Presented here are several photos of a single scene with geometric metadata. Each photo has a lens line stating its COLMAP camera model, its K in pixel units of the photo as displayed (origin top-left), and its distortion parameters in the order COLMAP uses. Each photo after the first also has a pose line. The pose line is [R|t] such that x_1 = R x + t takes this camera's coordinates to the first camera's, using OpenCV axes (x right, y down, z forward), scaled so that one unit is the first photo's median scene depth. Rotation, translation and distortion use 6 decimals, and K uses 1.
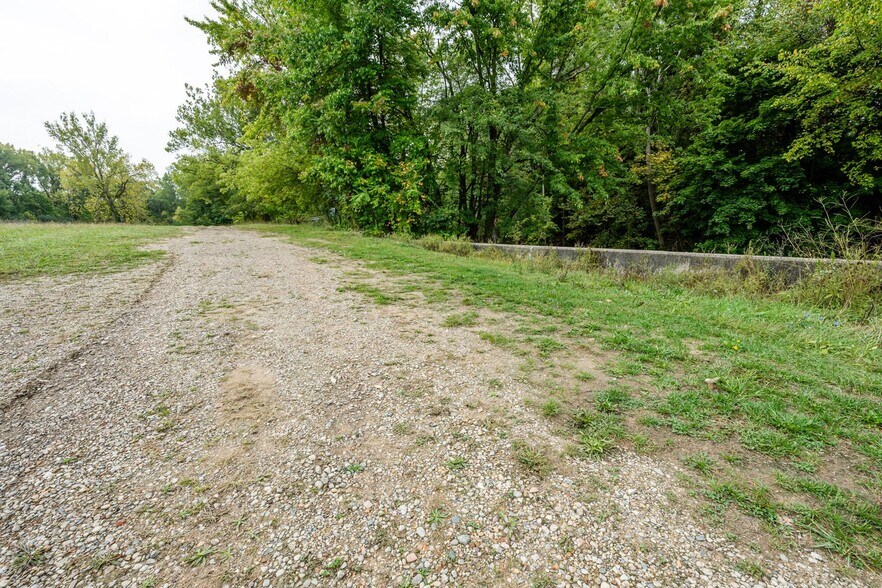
lens RADIAL K [[406.1, 0, 436.2], [0, 406.1, 297.9], [0, 0, 1]] dist [0.001059, -0.000337]
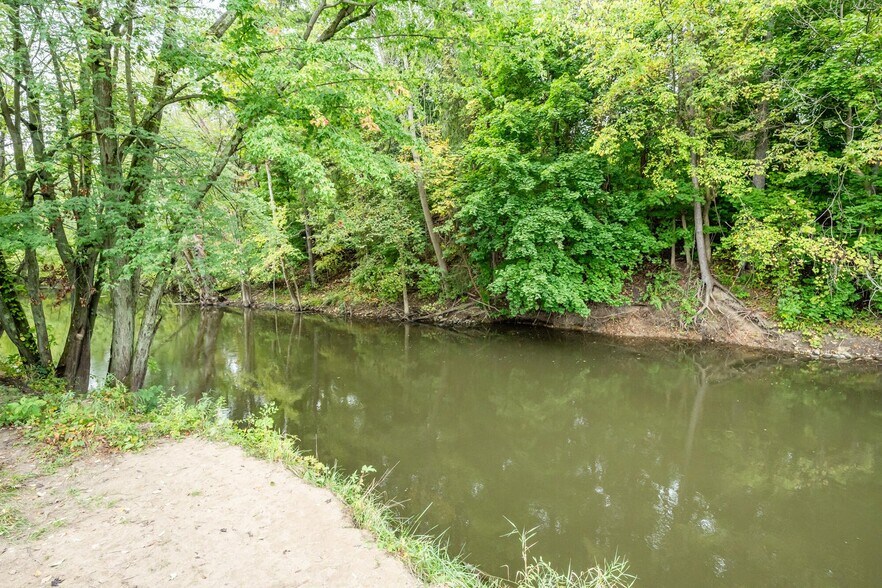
lens RADIAL K [[410.5, 0, 439.9], [0, 410.5, 297.0], [0, 0, 1]] dist [0.002825, -0.000039]
pose [[0.831631, -0.084521, 0.548859, 0.170067], [0.118981, 0.992517, -0.027438, -0.084343], [-0.542433, 0.088122, 0.835465, 0.481229]]
